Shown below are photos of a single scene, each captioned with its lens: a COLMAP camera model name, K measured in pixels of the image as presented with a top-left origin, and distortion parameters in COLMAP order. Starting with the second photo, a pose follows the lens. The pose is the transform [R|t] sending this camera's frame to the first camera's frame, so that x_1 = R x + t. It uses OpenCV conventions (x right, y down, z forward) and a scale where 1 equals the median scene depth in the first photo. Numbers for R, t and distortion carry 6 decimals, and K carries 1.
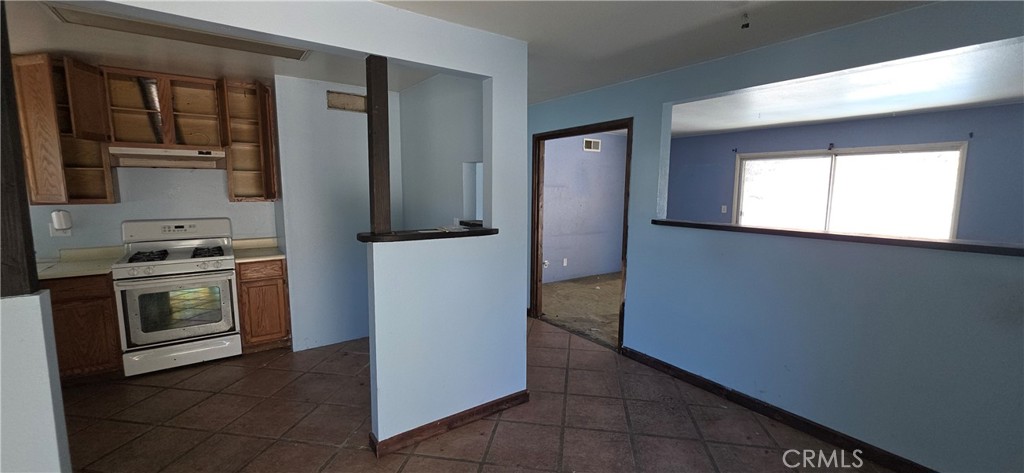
lens RADIAL K [[411.4, 0, 511.6], [0, 411.4, 240.3], [0, 0, 1]] dist [-0.000497, -0.000056]
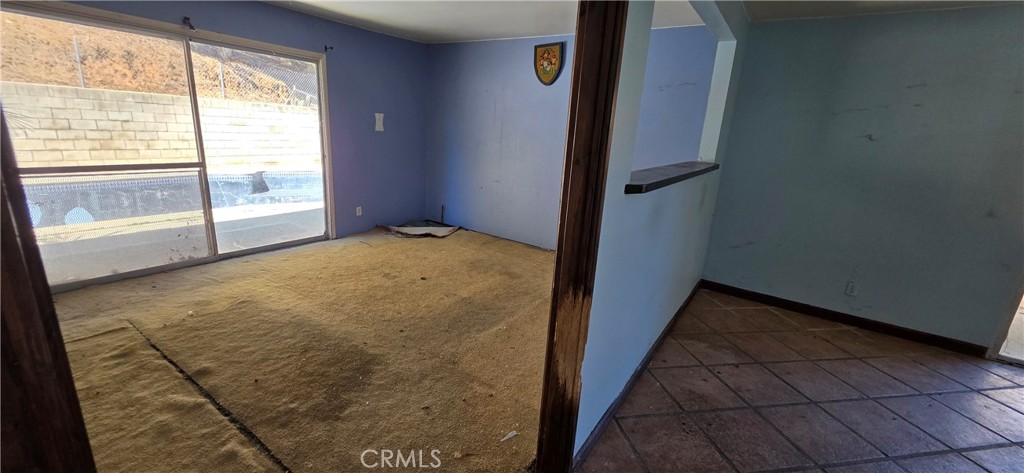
lens RADIAL K [[411.4, 0, 511.6], [0, 411.4, 240.3], [0, 0, 1]] dist [-0.000497, -0.000056]
pose [[-0.358459, -0.281236, 0.890176, -0.042905], [0.046803, 0.946930, 0.318013, -0.126601], [-0.932371, 0.155657, -0.326273, 1.077410]]
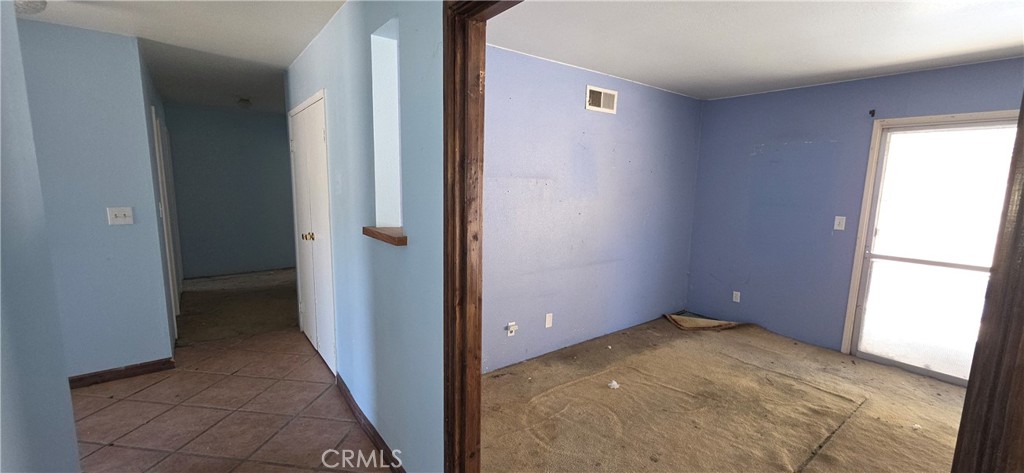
lens RADIAL K [[411.4, 0, 511.6], [0, 411.4, 240.3], [0, 0, 1]] dist [-0.000497, -0.000056]
pose [[0.999318, 0.008338, 0.035969, 0.103710], [-0.009046, 0.999768, 0.019565, -0.100352], [-0.035797, -0.019877, 0.999161, 0.791618]]
